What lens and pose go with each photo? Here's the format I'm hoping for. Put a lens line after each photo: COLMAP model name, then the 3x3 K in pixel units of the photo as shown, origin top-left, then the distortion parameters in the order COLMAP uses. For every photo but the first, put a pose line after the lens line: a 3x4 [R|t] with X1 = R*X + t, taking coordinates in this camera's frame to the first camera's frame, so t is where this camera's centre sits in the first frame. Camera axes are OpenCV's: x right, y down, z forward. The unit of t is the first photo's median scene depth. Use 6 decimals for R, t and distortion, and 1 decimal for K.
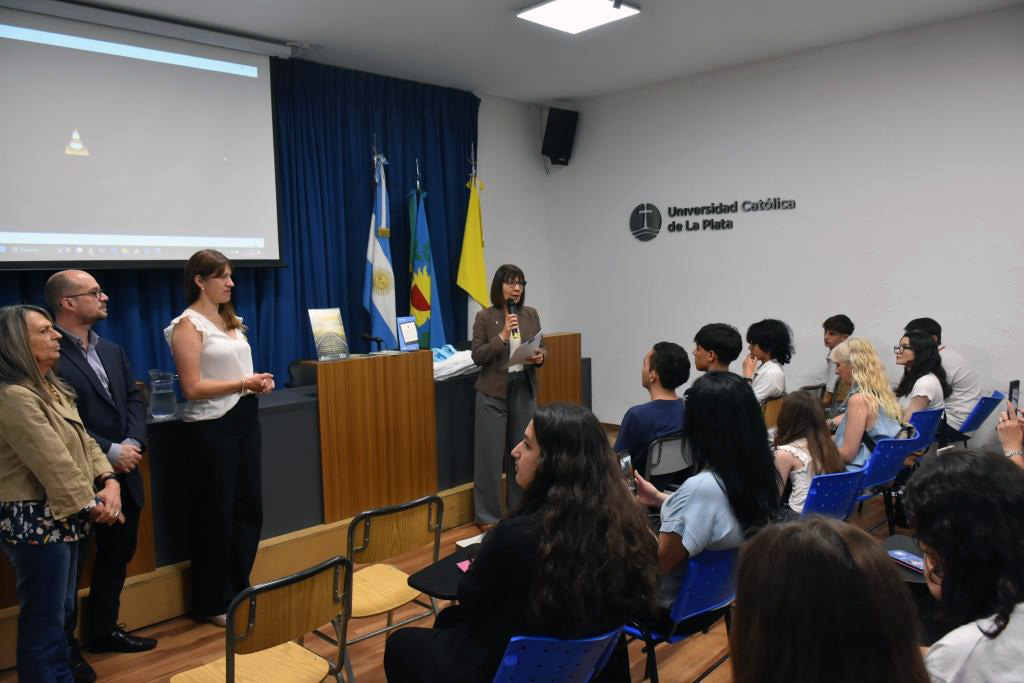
lens RADIAL K [[782.6, 0, 509.5], [0, 782.6, 350.4], [0, 0, 1]] dist [-0.029797, -0.006189]
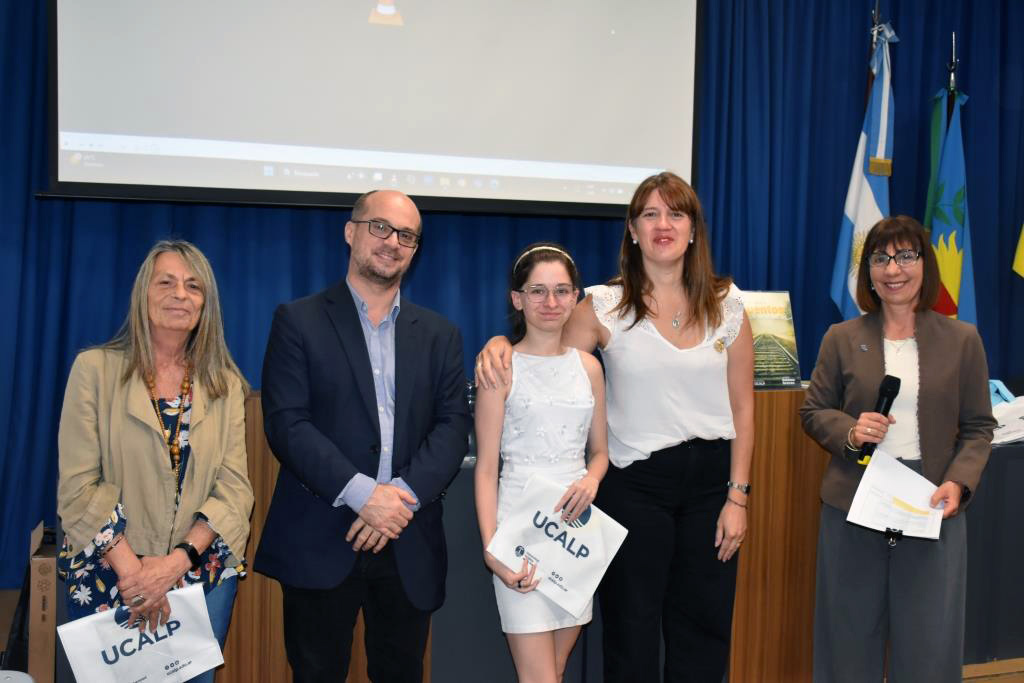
lens RADIAL K [[1241.0, 0, 485.7], [0, 1241.0, 353.2], [0, 0, 1]] dist [-0.009149, 0.000000]
pose [[0.899733, 0.077265, -0.429548, -0.026372], [-0.086779, 0.996224, -0.002572, 0.005525], [0.427727, 0.039590, 0.903040, 0.103987]]
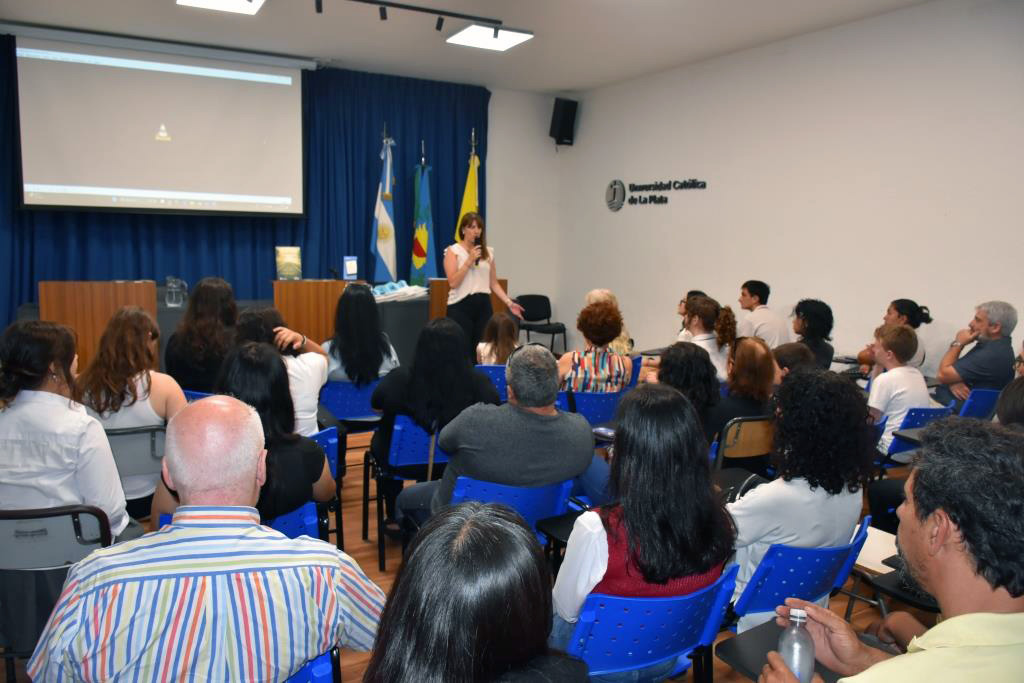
lens RADIAL K [[782.6, 0, 509.7], [0, 782.6, 340.0], [0, 0, 1]] dist [-0.029797, -0.006189]
pose [[0.957154, 0.086640, -0.276316, 0.432340], [-0.077063, 0.995994, 0.045351, 0.017779], [0.279138, -0.022114, 0.959996, -0.236583]]
